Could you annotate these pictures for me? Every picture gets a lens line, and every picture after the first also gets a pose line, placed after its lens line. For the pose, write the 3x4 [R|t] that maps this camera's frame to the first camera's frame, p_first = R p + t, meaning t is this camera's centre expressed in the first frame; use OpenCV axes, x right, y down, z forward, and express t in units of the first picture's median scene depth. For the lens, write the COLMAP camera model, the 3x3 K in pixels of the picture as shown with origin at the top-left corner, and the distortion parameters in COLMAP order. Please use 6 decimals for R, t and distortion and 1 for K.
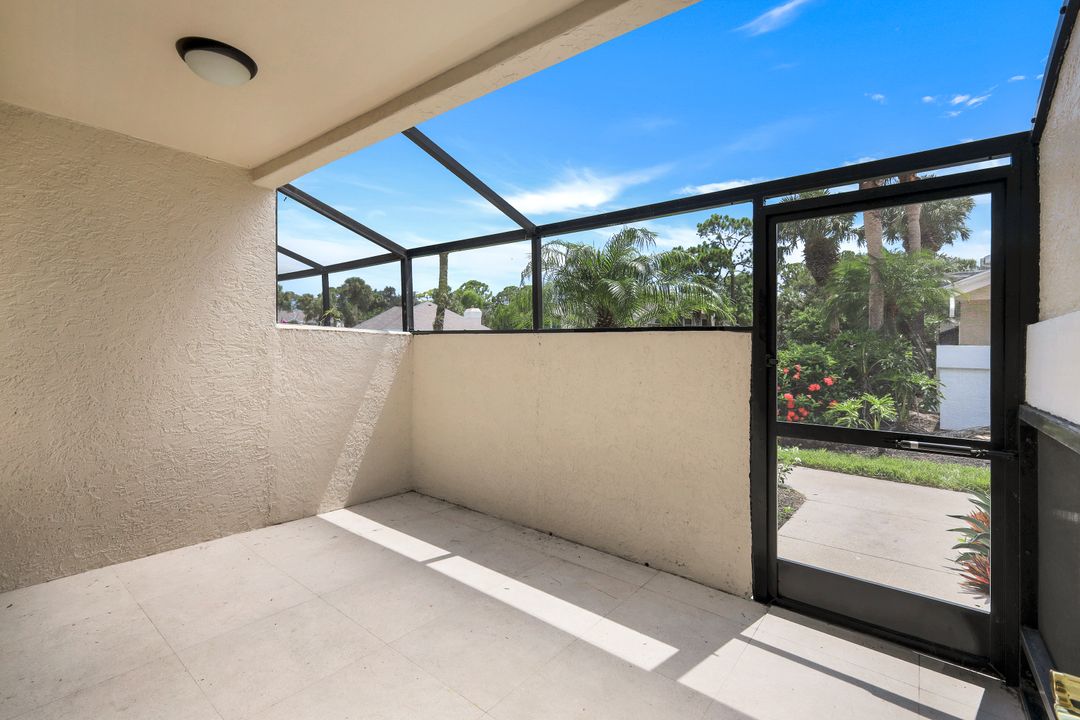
lens RADIAL K [[479.8, 0, 540.9], [0, 479.8, 354.4], [0, 0, 1]] dist [0.002817, 0.000939]
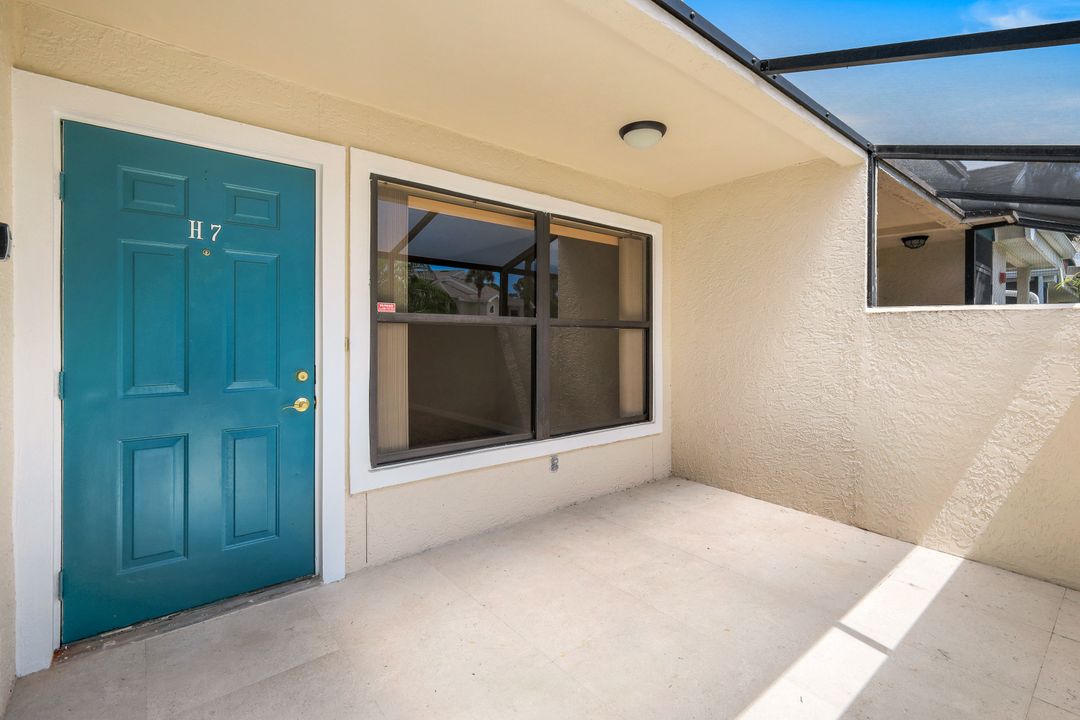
lens RADIAL K [[479.8, 0, 540.9], [0, 479.8, 354.4], [0, 0, 1]] dist [0.002817, 0.000939]
pose [[-0.197235, 0.018546, -0.980181, 0.459417], [-0.022408, 0.999475, 0.023420, 0.016178], [0.980100, 0.026583, -0.196716, 0.578549]]
